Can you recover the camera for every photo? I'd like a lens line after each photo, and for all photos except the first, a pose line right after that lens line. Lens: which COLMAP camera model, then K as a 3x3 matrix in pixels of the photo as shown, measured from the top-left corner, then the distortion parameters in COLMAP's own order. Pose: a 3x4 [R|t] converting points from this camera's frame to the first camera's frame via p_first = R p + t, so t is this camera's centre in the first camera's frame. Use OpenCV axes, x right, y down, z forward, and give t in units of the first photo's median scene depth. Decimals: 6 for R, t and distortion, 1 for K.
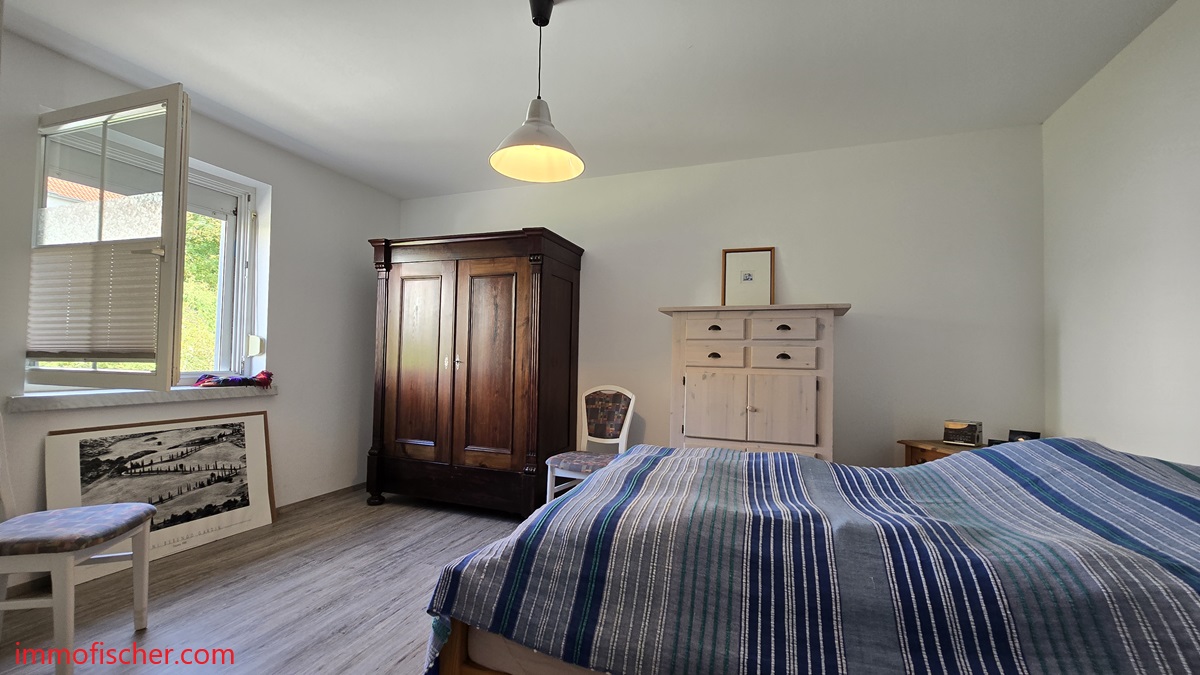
lens RADIAL K [[486.8, 0, 605.2], [0, 486.8, 343.4], [0, 0, 1]] dist [-0.003222, 0.000861]
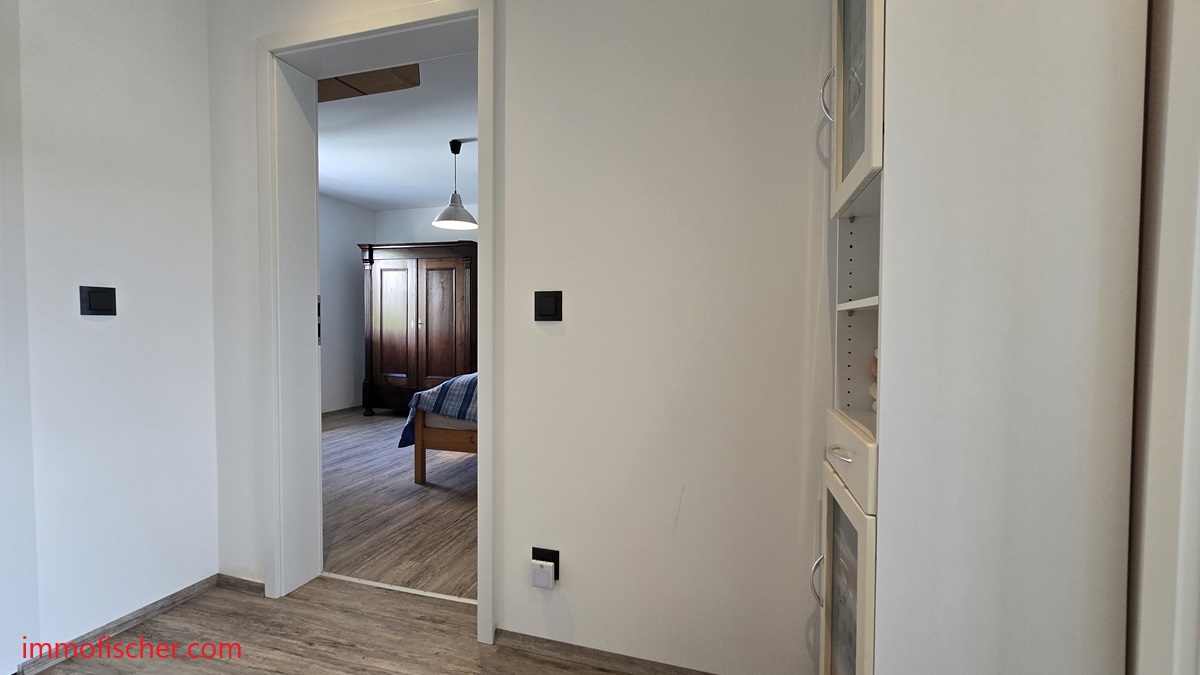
lens RADIAL K [[486.8, 0, 602.1], [0, 486.8, 339.8], [0, 0, 1]] dist [-0.003222, 0.000861]
pose [[0.998161, -0.010715, 0.059672, 0.220405], [0.007149, 0.998193, 0.059654, -0.000417], [-0.060204, -0.059118, 0.996434, -0.699114]]
